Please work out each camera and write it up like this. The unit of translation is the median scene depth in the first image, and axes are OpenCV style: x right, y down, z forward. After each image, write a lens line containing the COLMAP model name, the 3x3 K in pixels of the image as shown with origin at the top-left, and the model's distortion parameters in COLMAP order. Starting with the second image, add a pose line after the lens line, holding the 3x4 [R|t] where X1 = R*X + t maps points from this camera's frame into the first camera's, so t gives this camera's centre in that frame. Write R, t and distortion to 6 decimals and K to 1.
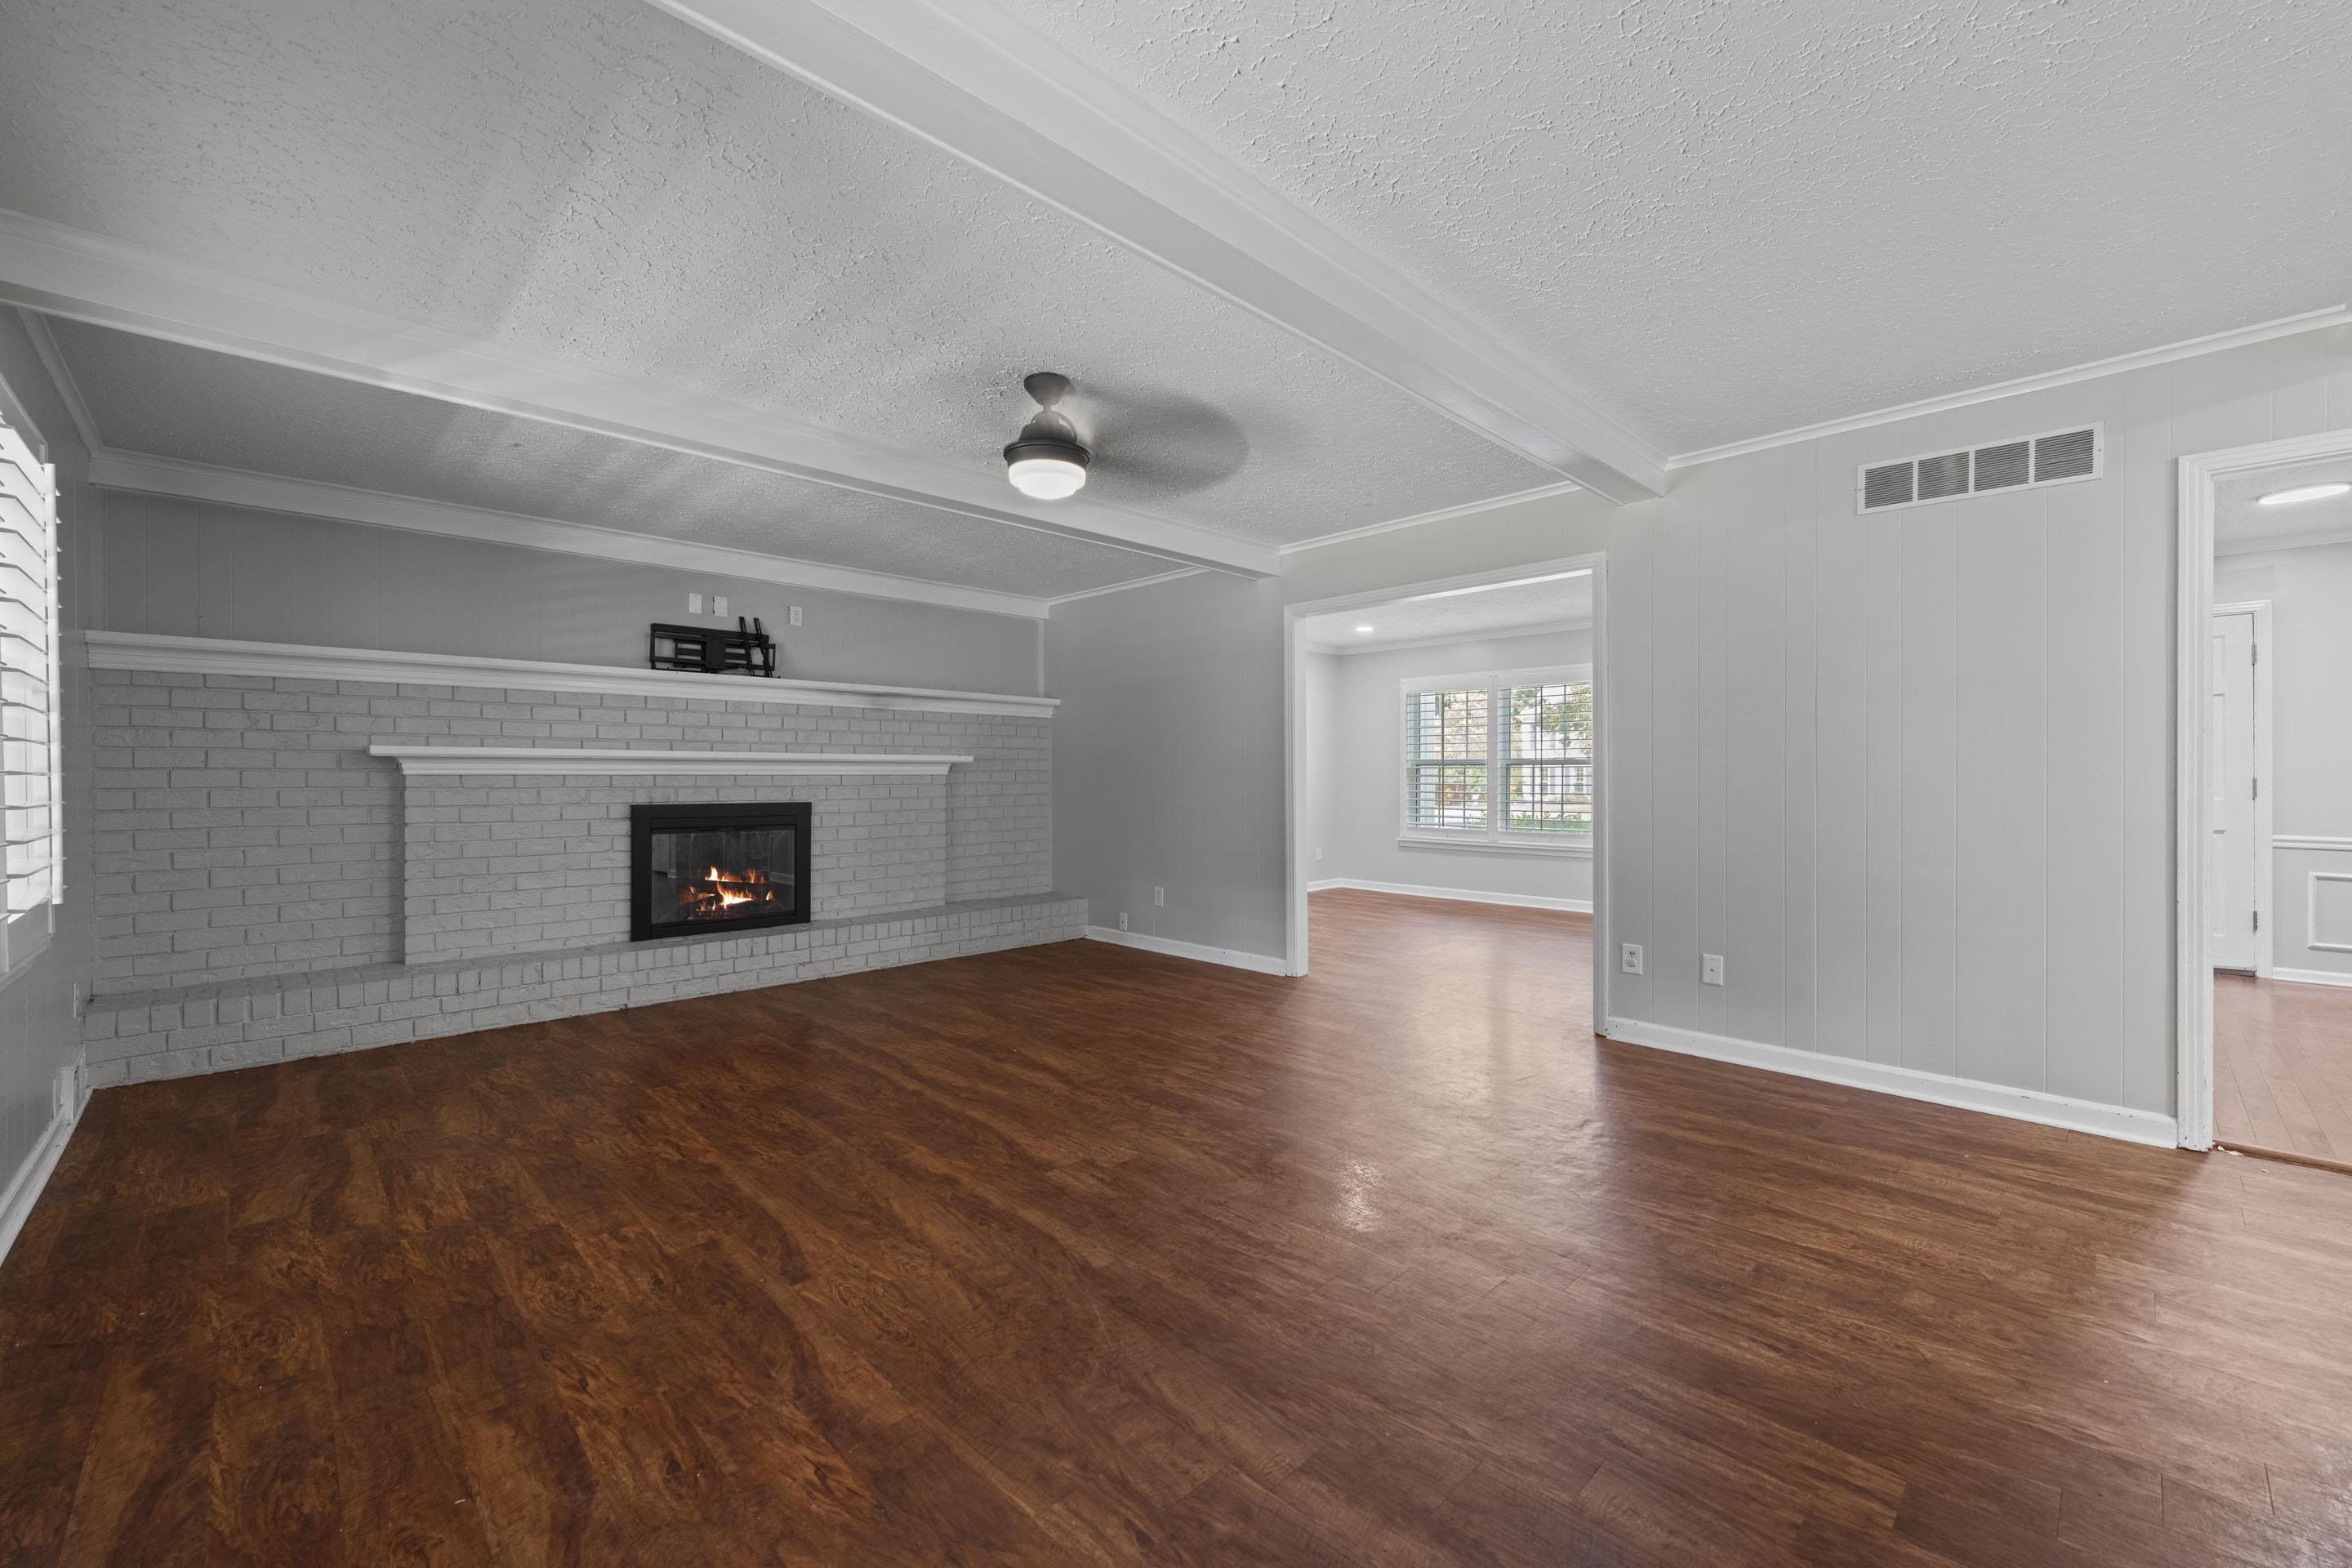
lens RADIAL K [[955.2, 0, 1170.8], [0, 955.2, 784.3], [0, 0, 1]] dist [0.001146, -0.000289]
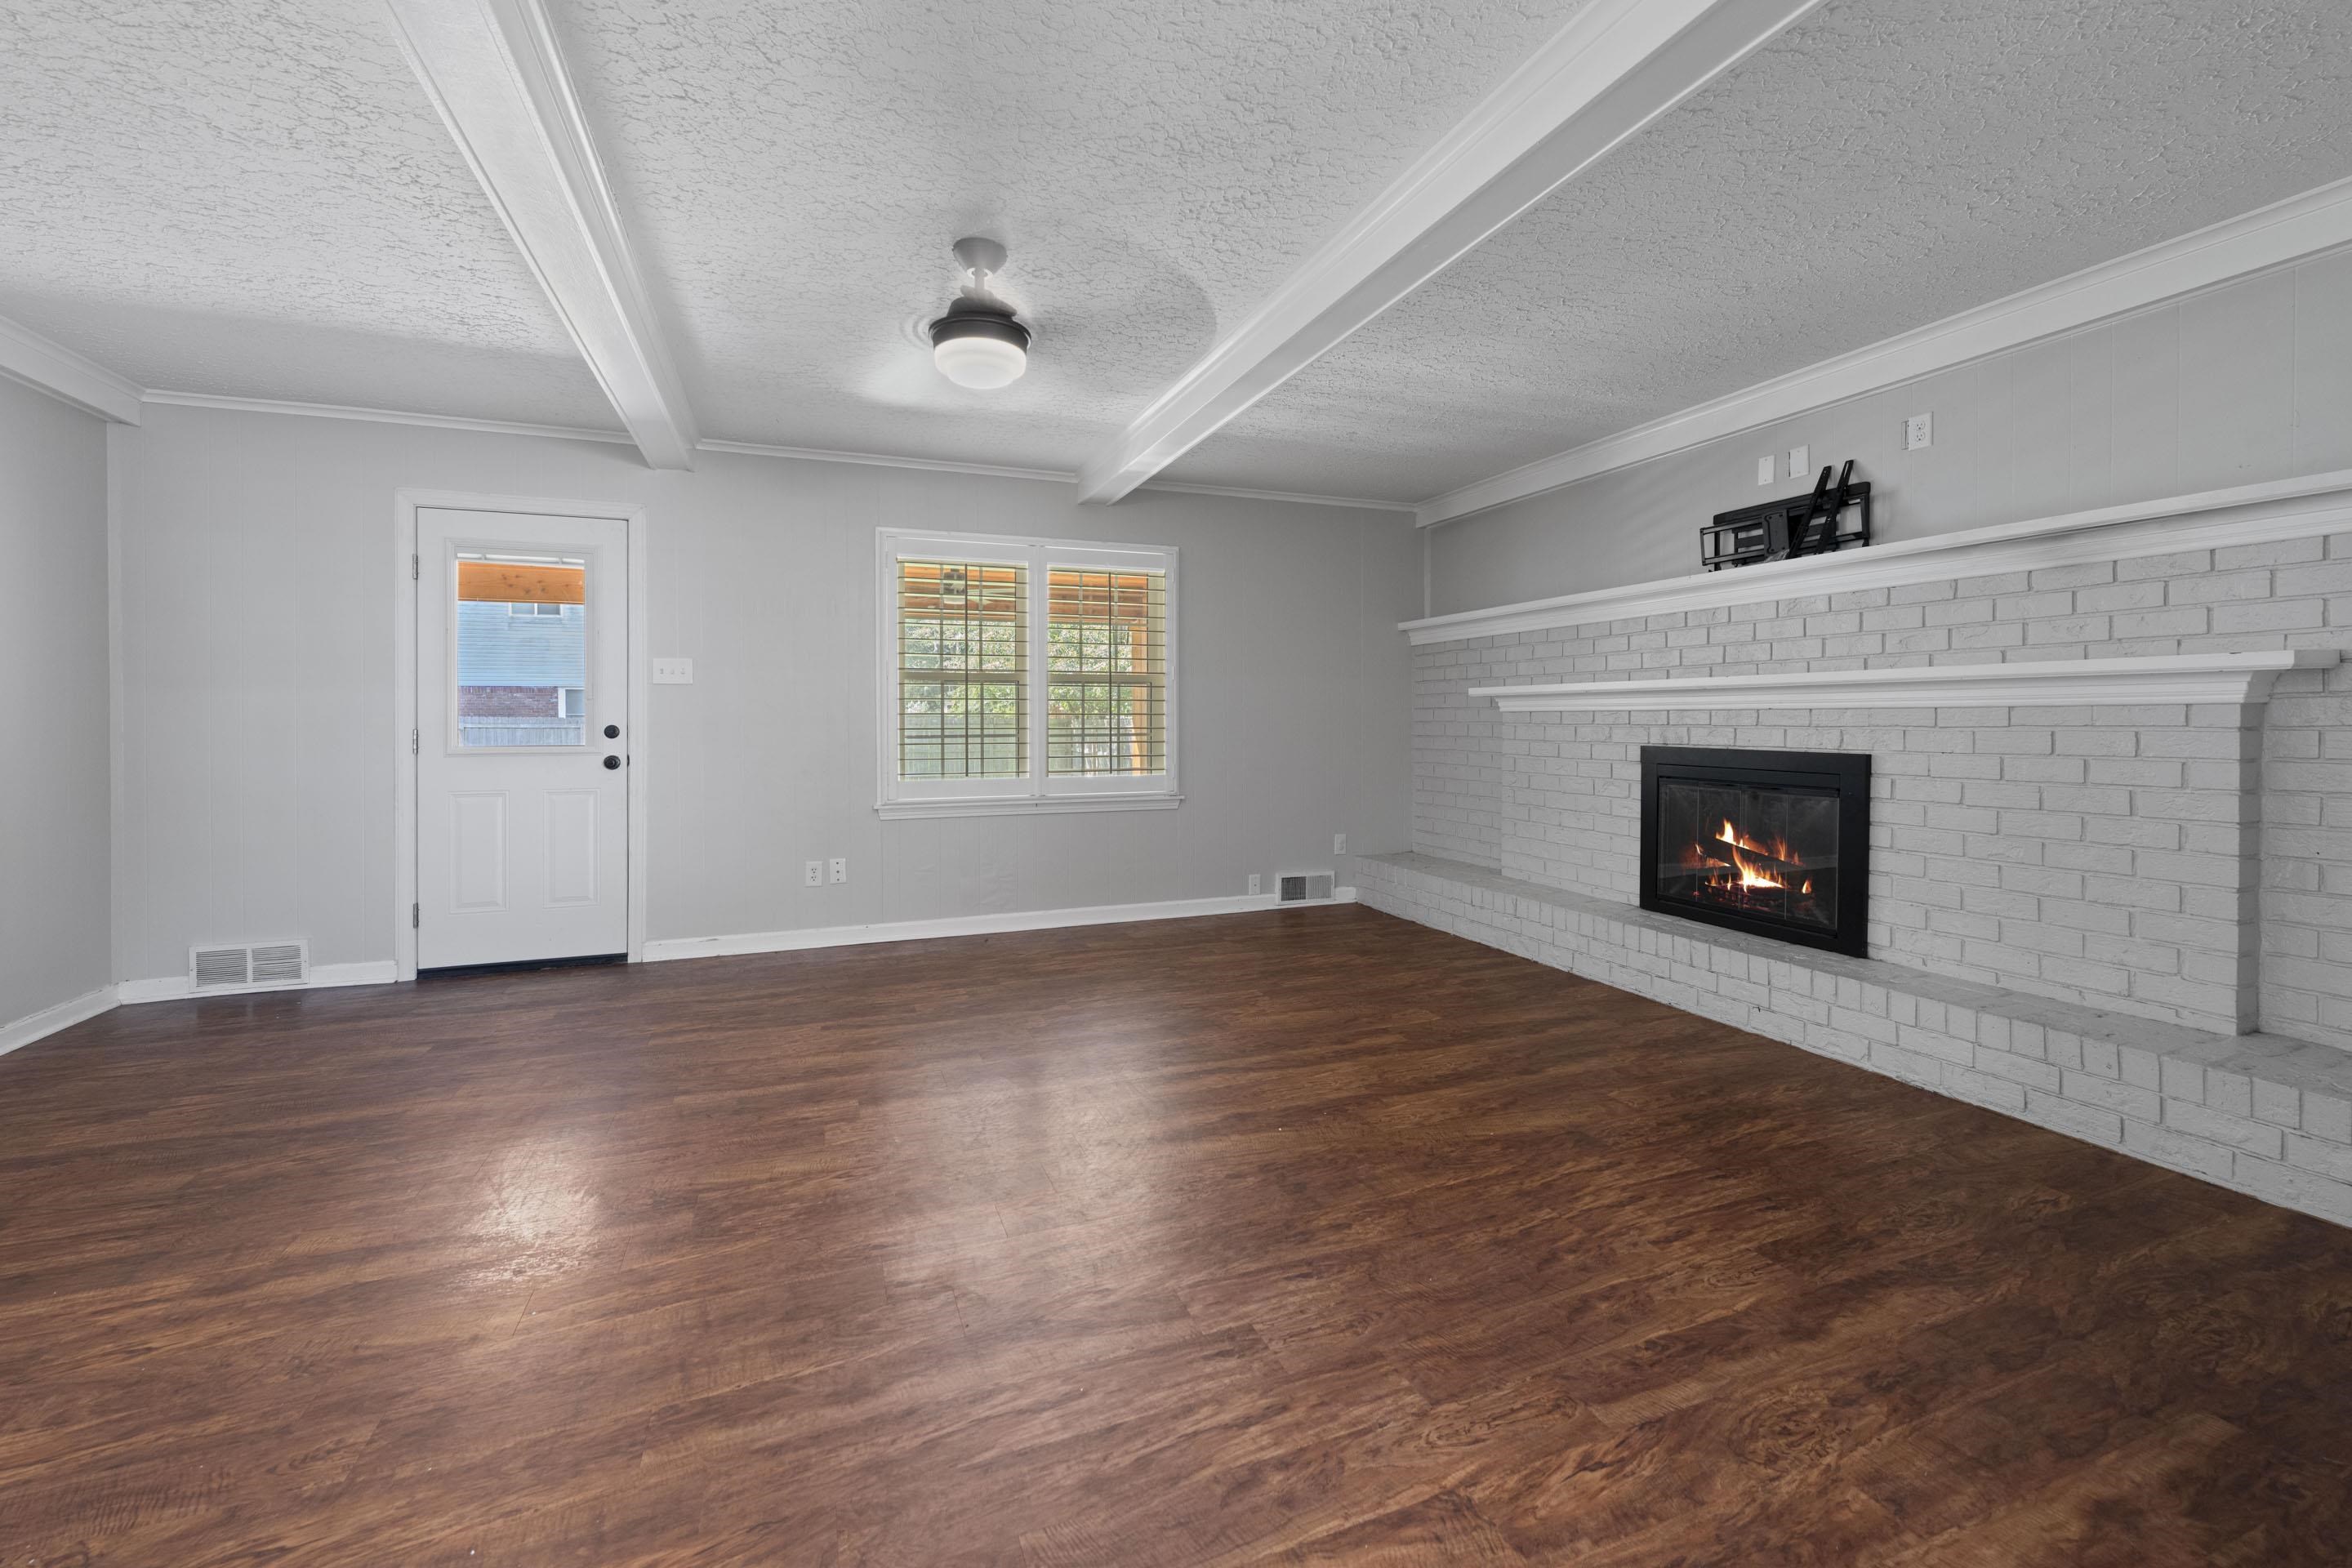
lens RADIAL K [[955.2, 0, 1152.5], [0, 955.2, 719.5], [0, 0, 1]] dist [0.001146, -0.000289]
pose [[-0.404228, 0.006010, -0.914638, 0.355828], [-0.000224, 0.999978, 0.006670, -0.006721], [0.914658, 0.002901, -0.404218, 0.888271]]
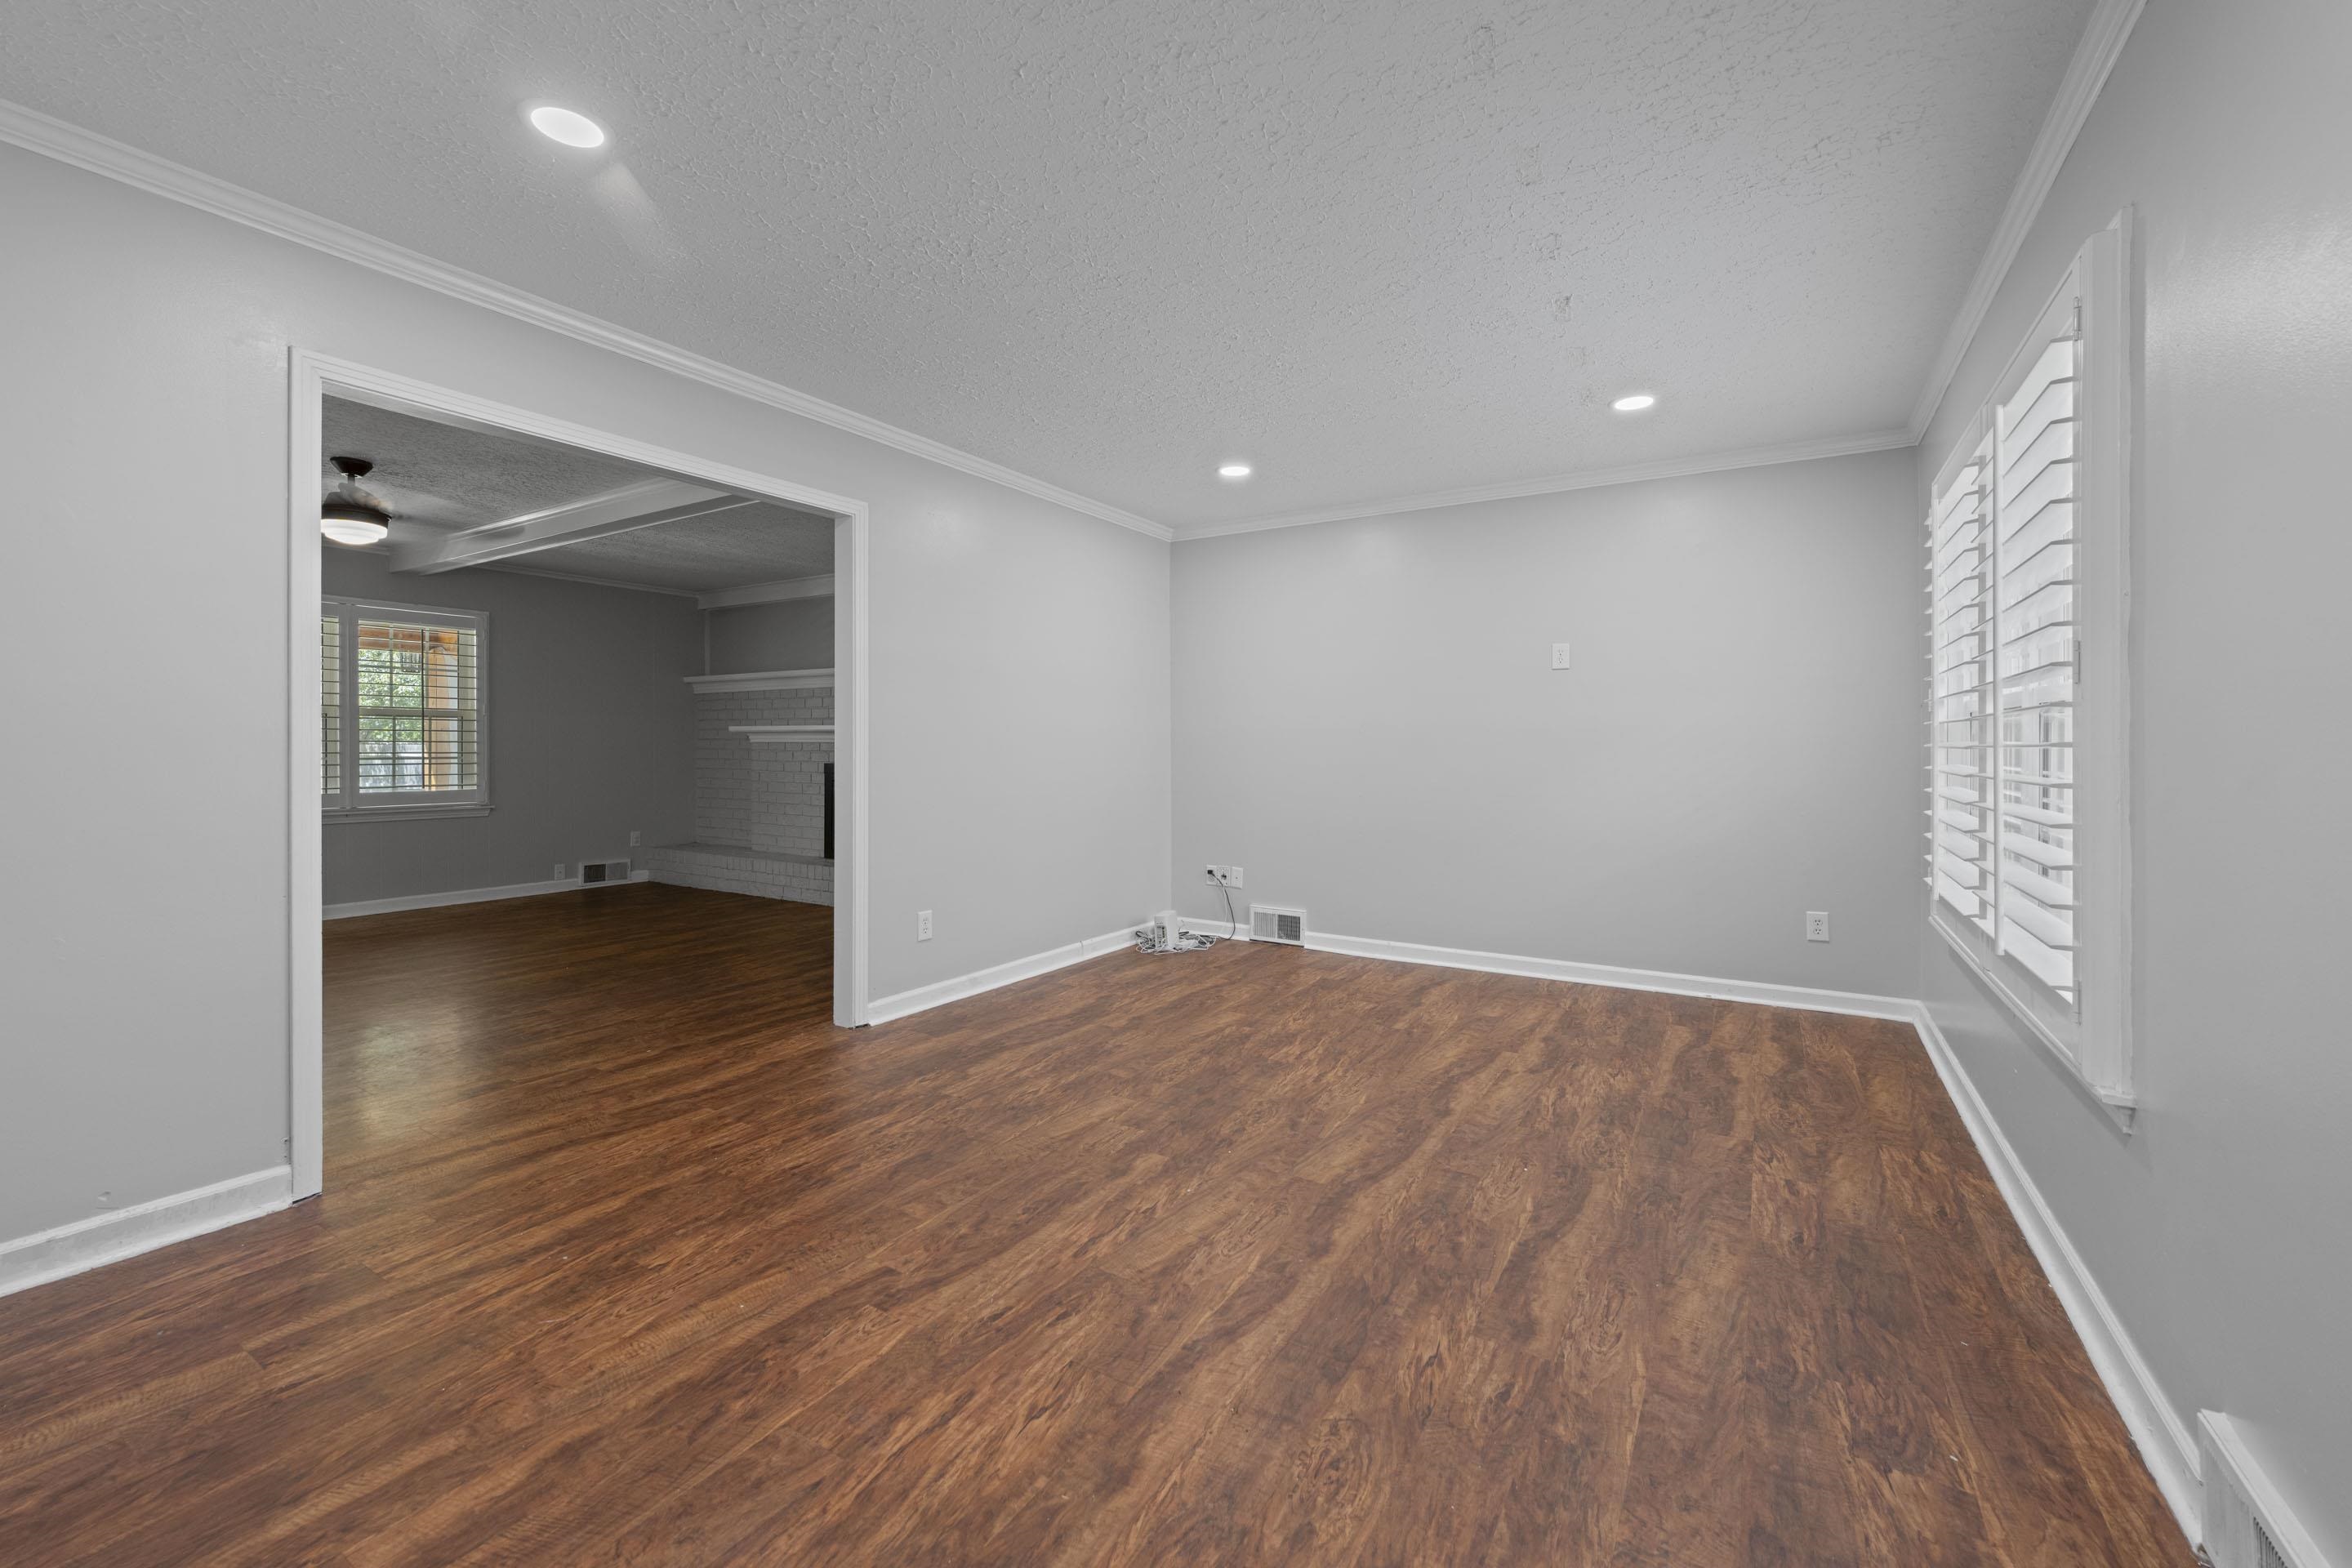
lens RADIAL K [[955.2, 0, 1180.8], [0, 955.2, 752.7], [0, 0, 1]] dist [0.001146, -0.000289]
pose [[0.250738, 0.013465, -0.967961, 0.914188], [-0.010261, 0.999884, 0.011251, -0.015333], [0.968001, 0.007111, 0.250847, 1.089124]]
